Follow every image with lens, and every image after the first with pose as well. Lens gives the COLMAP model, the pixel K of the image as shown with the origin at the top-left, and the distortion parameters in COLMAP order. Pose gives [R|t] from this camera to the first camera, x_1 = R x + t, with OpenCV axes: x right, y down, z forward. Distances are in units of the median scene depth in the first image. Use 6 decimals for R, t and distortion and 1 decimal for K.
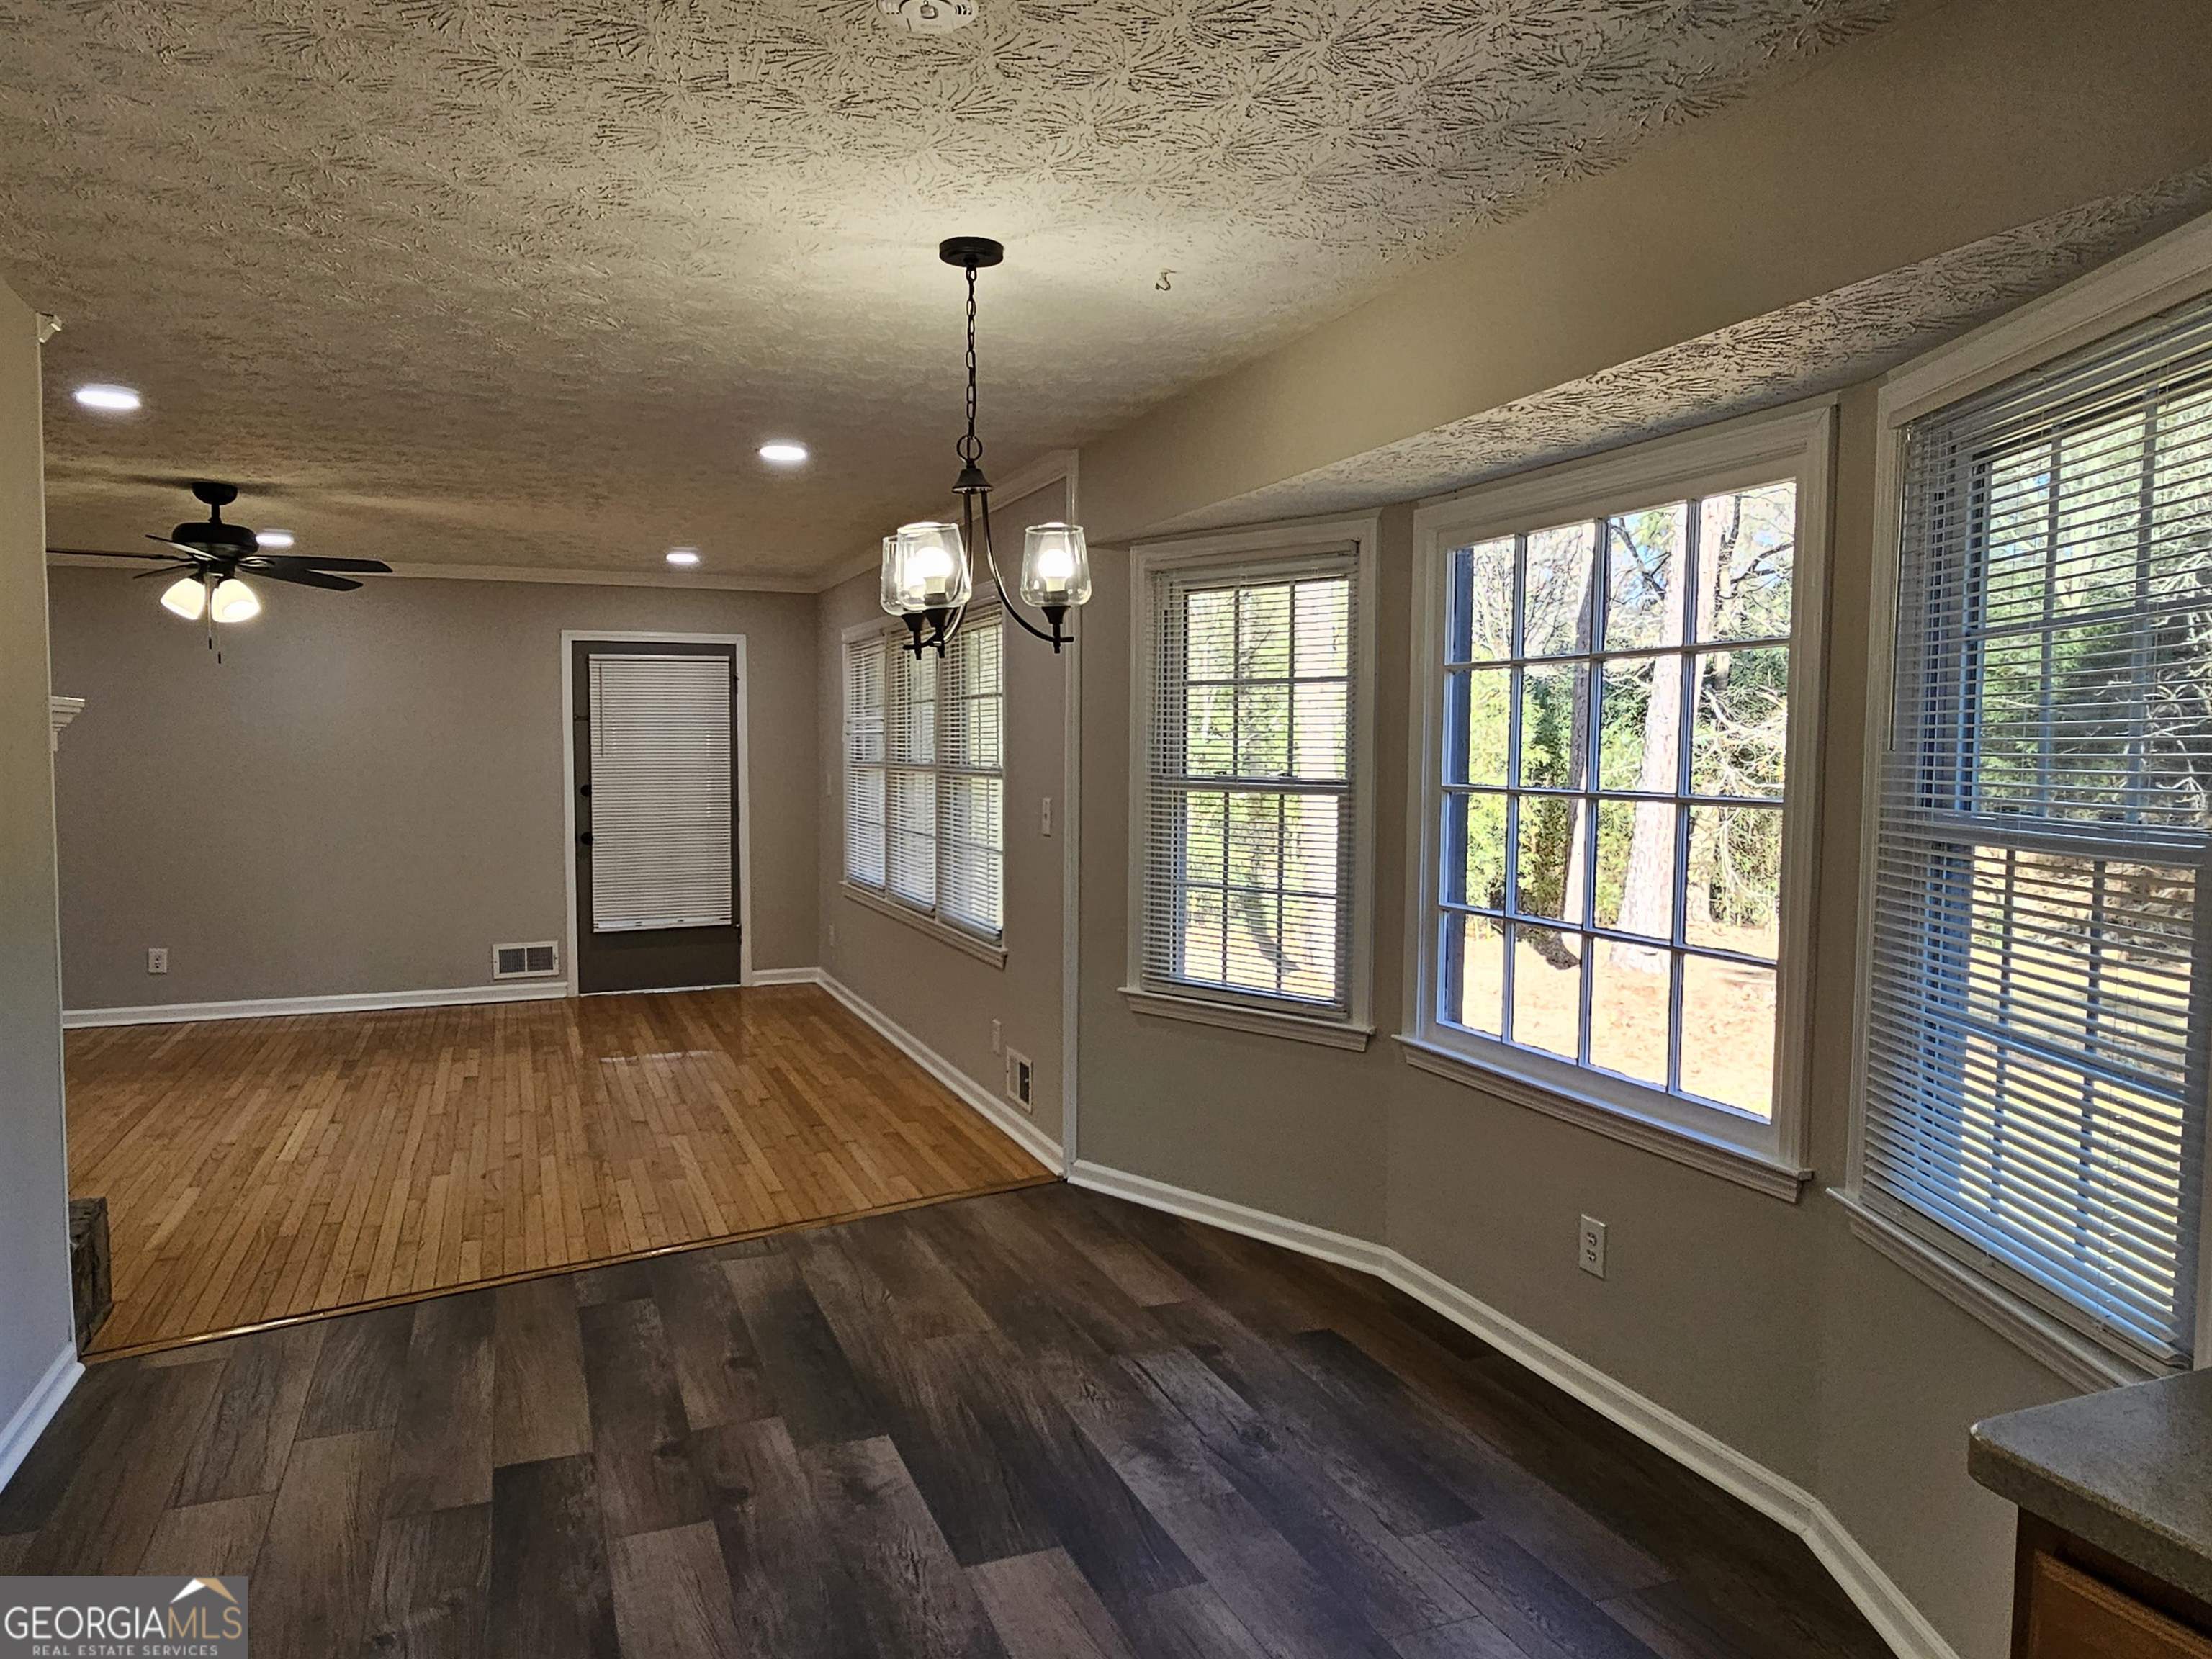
lens RADIAL K [[1486.3, 0, 1105.1], [0, 1486.3, 837.3], [0, 0, 1]] dist [0.004225, -0.002496]
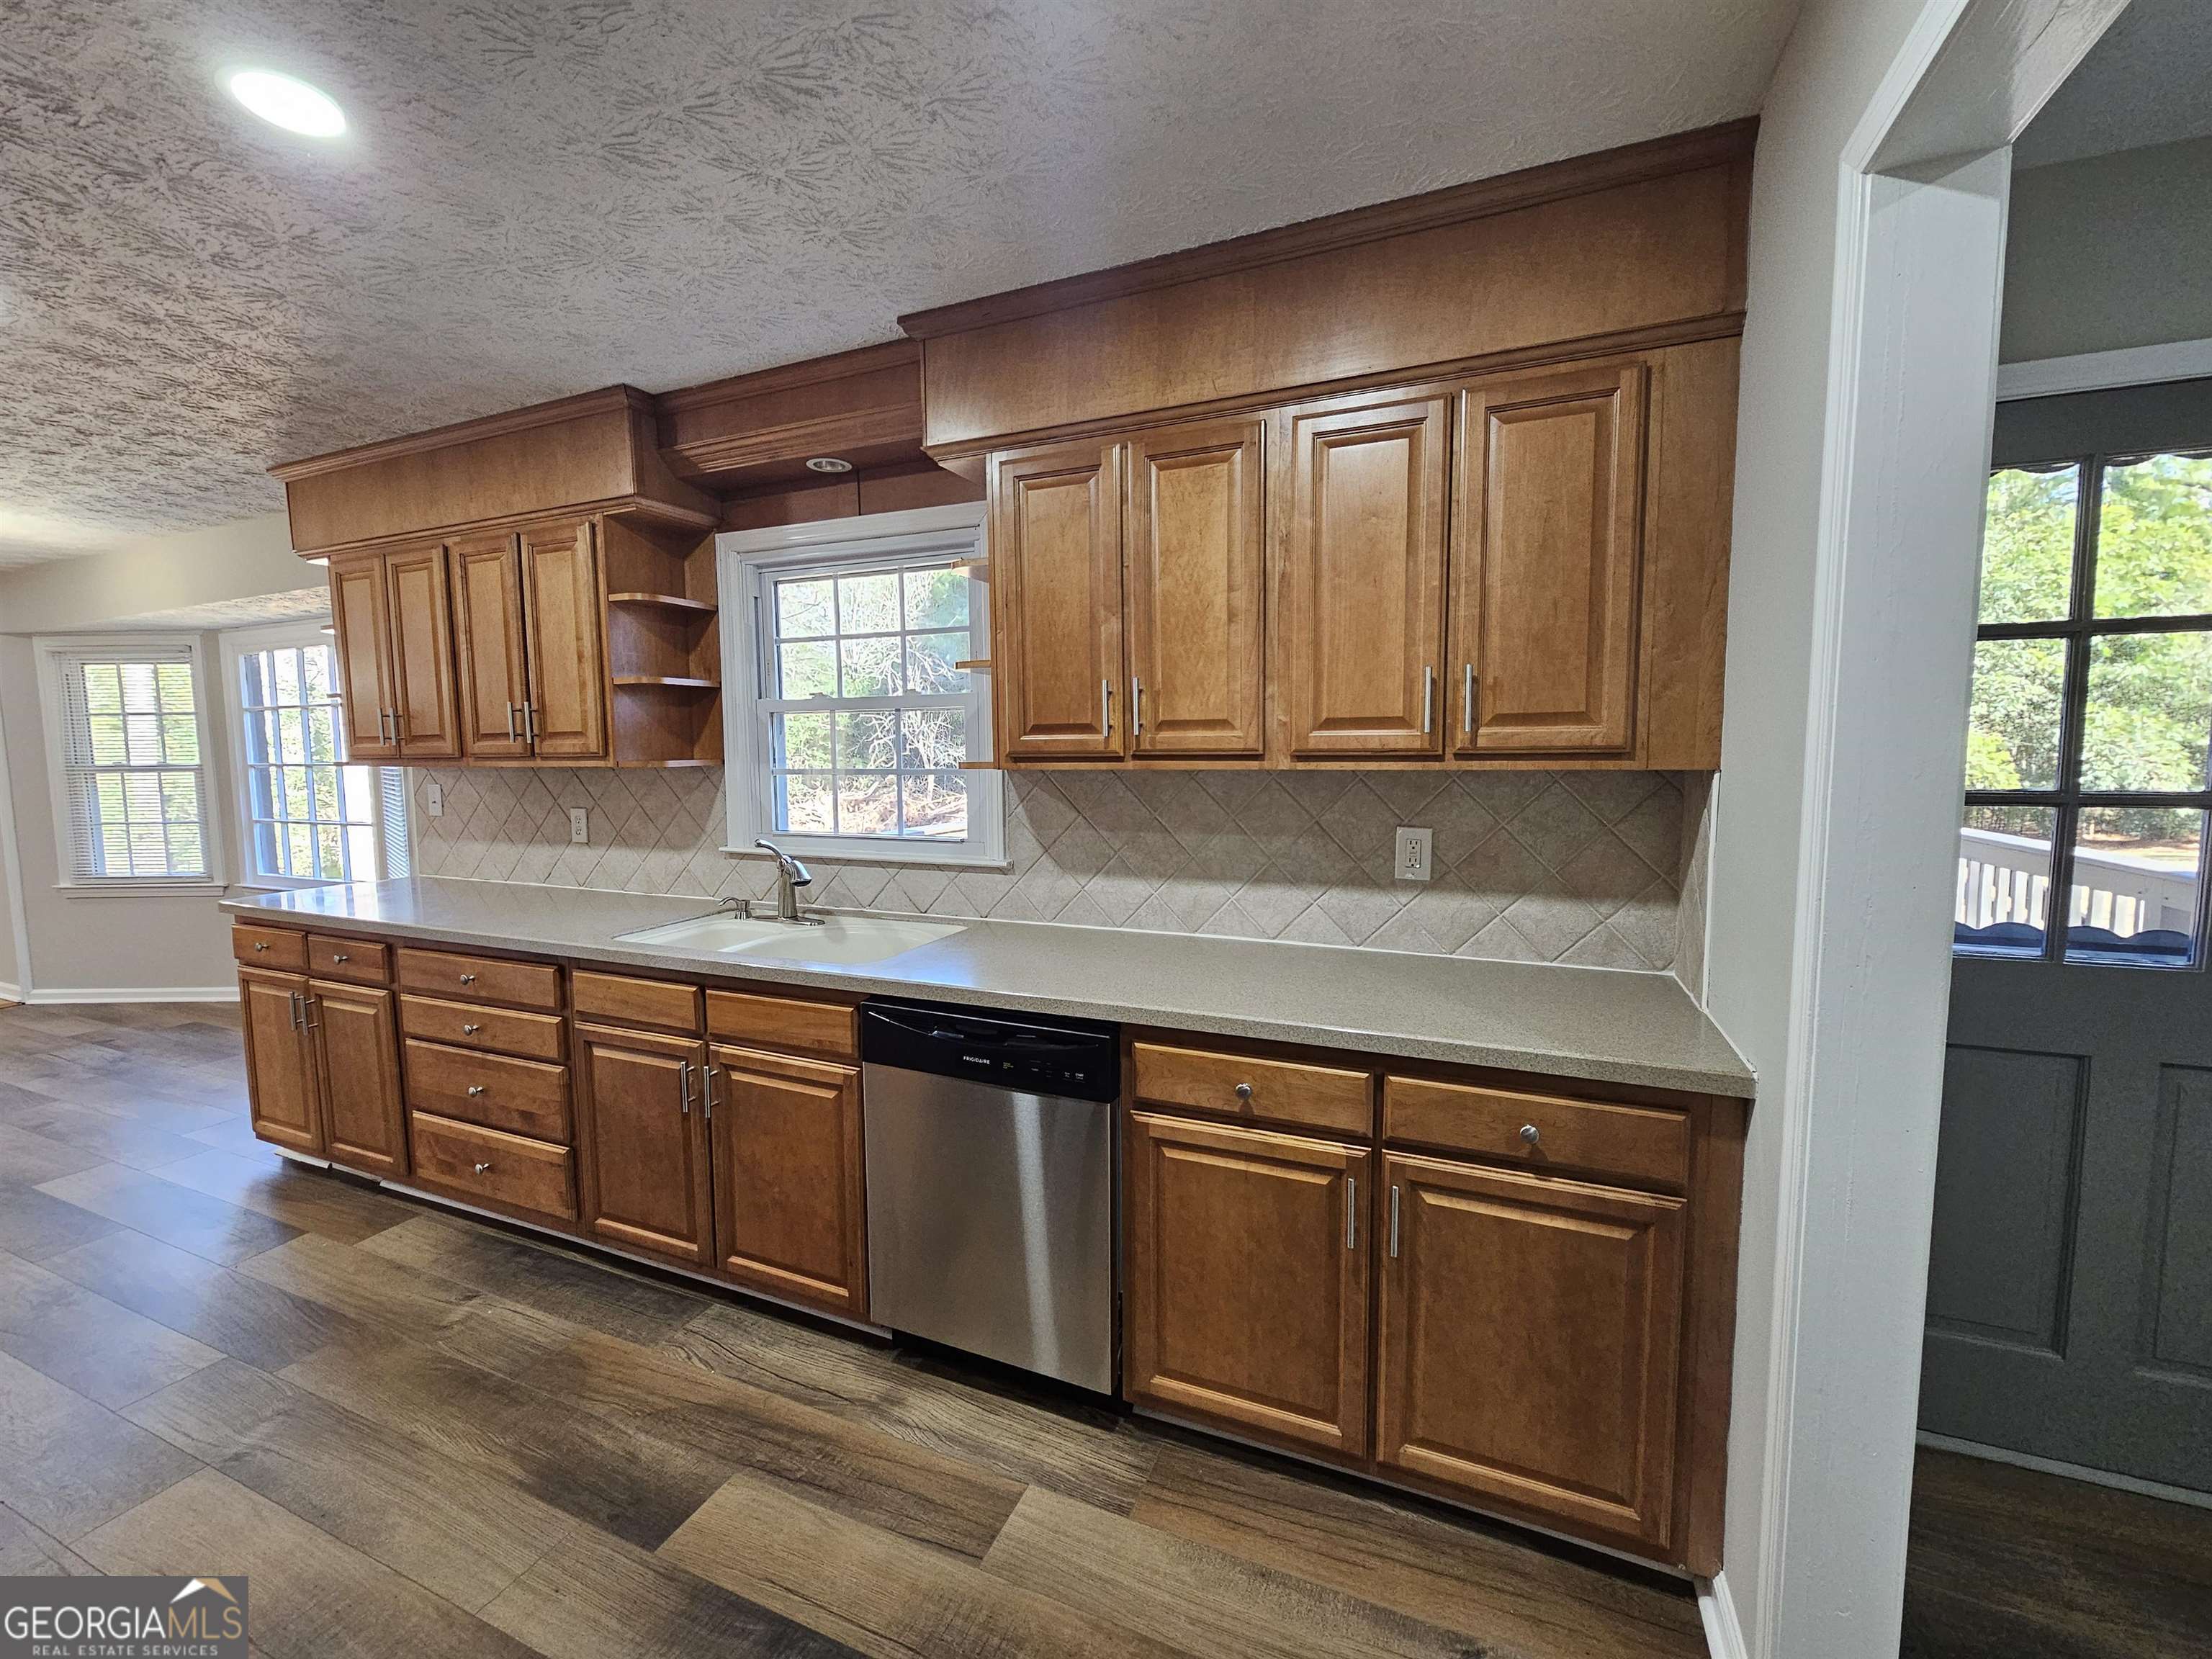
lens RADIAL K [[869.3, 0, 1084.2], [0, 869.3, 840.2], [0, 0, 1]] dist [-0.002557, -0.000405]
pose [[0.699215, -0.061997, 0.712219, 0.179131], [0.045075, 0.998074, 0.042628, 0.078653], [-0.713489, 0.002297, 0.700662, -0.777037]]
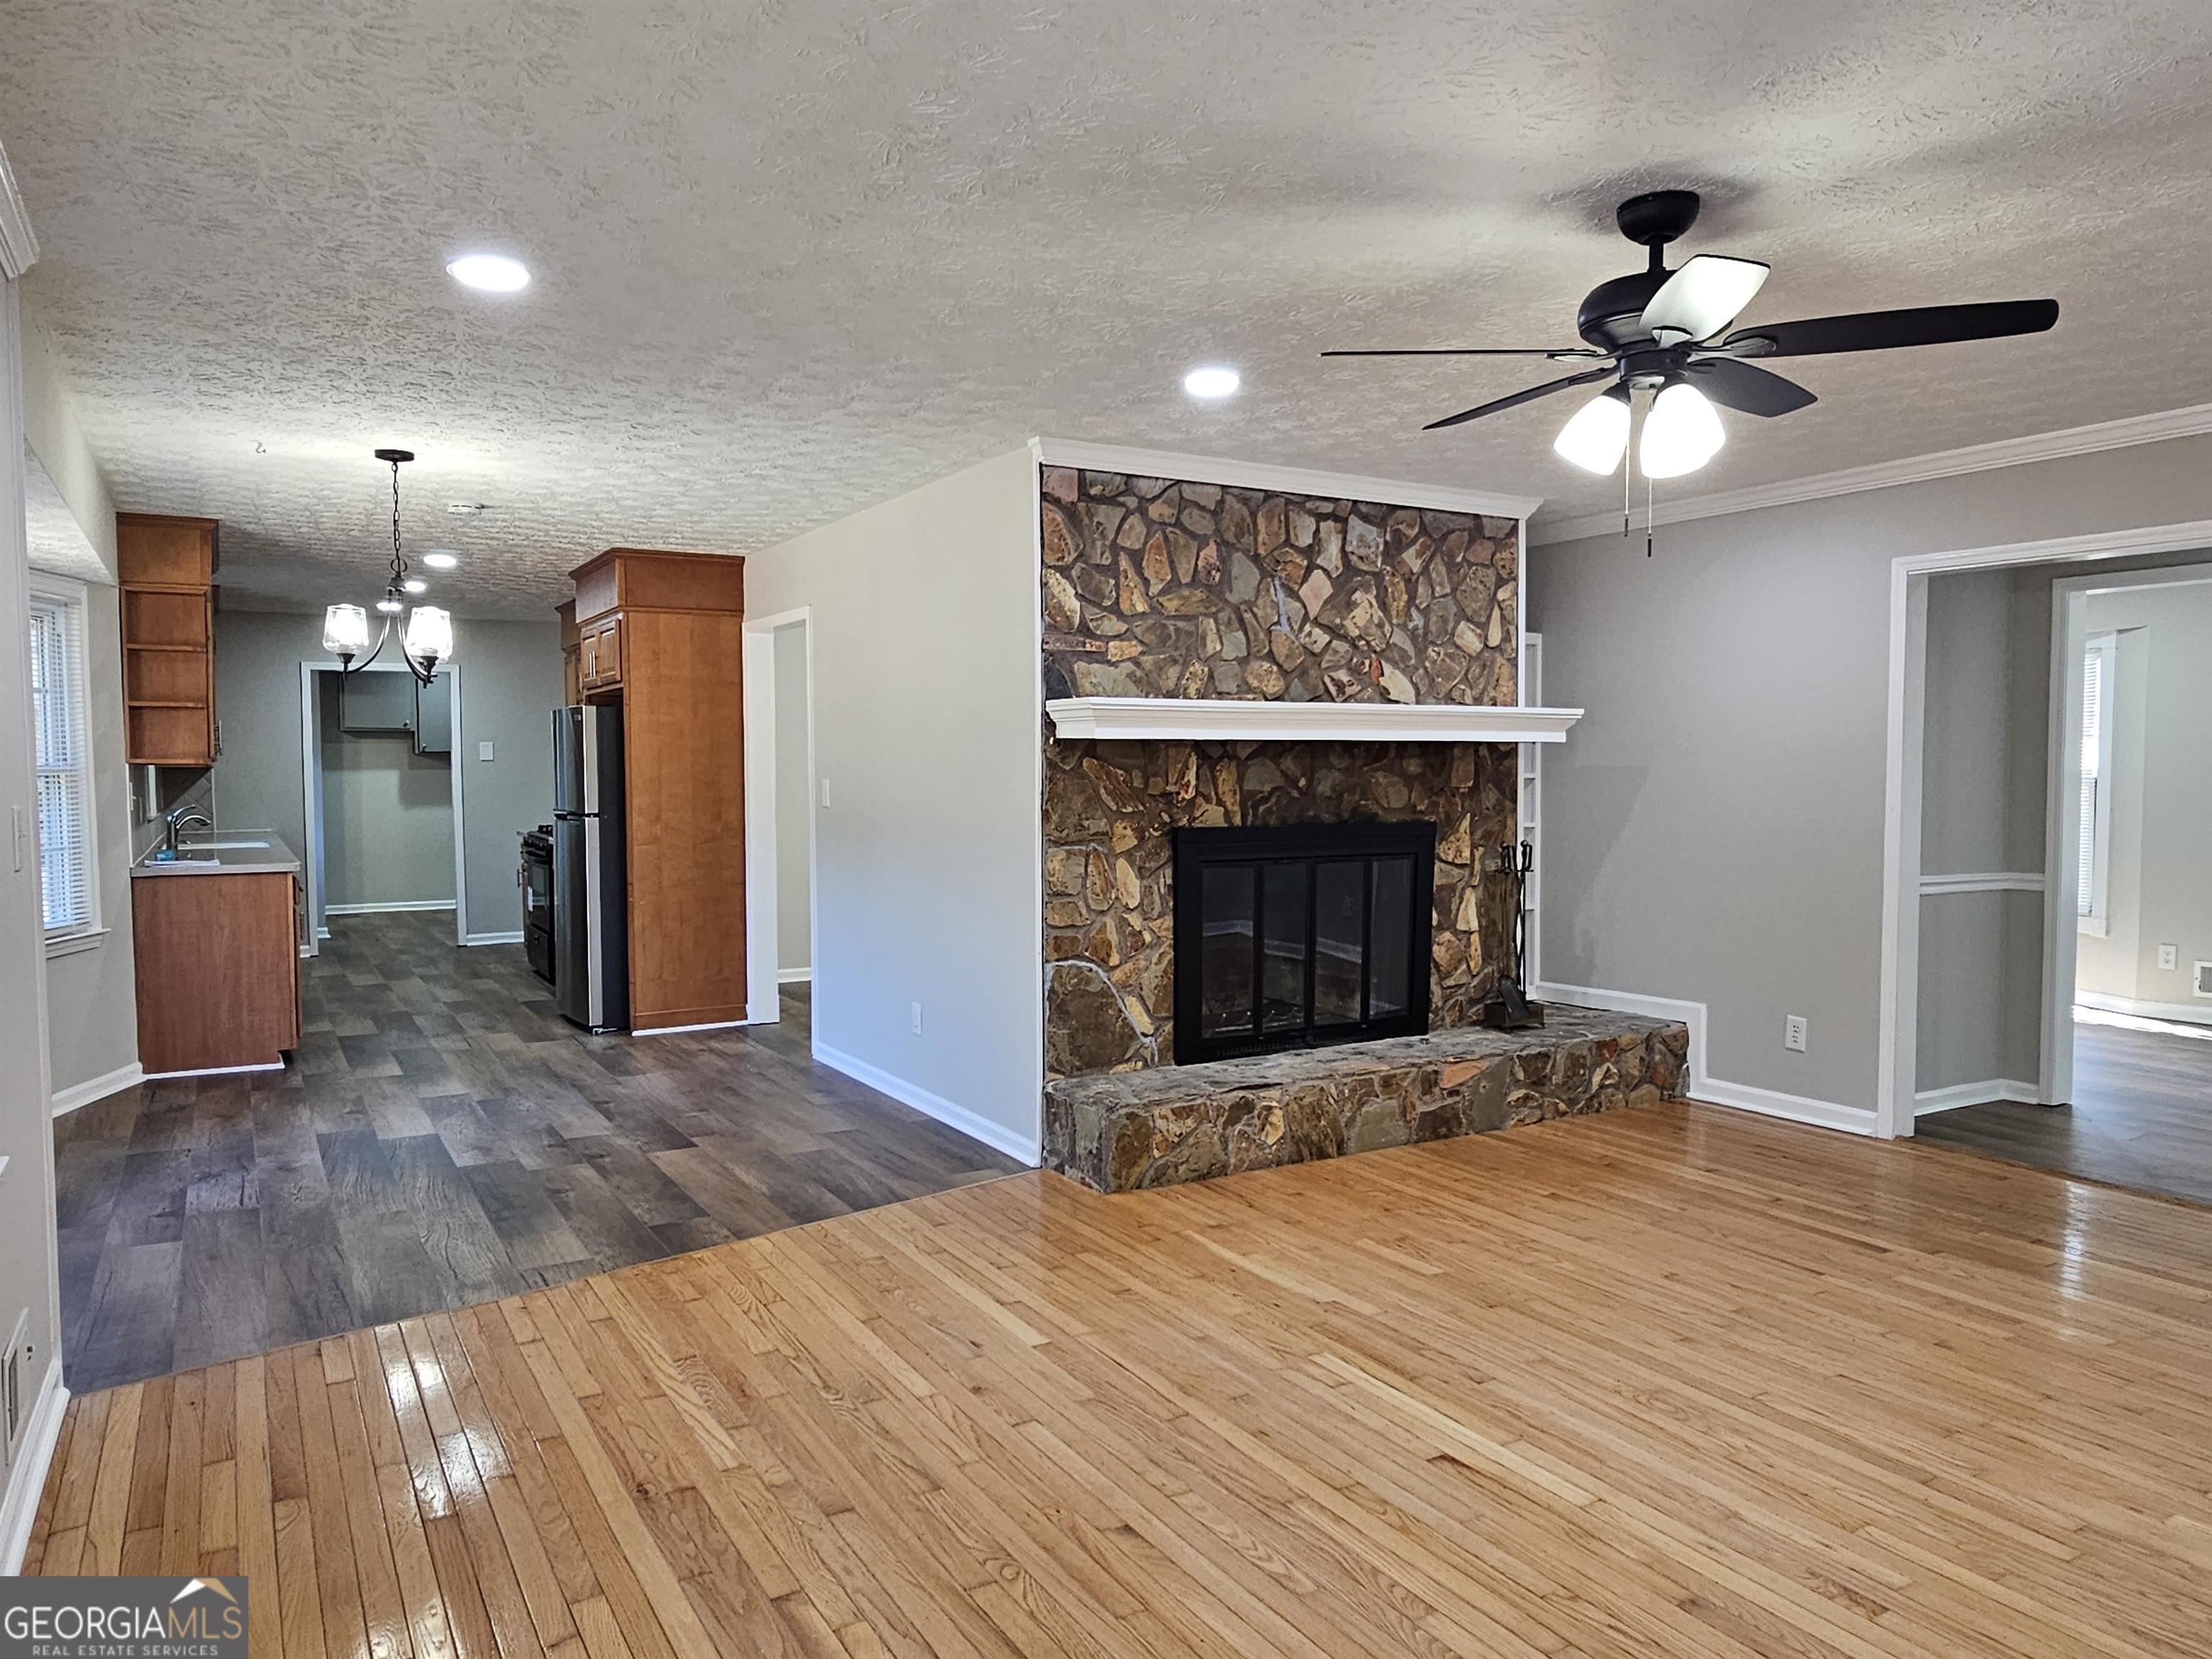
lens RADIAL K [[1486.3, 0, 1105.1], [0, 1486.3, 837.3], [0, 0, 1]] dist [0.004225, -0.002496]
pose [[-0.988105, 0.003703, -0.153736, -0.496610], [-0.013203, 0.993976, 0.108800, -0.111304], [0.153212, 0.109535, -0.982104, 2.224762]]
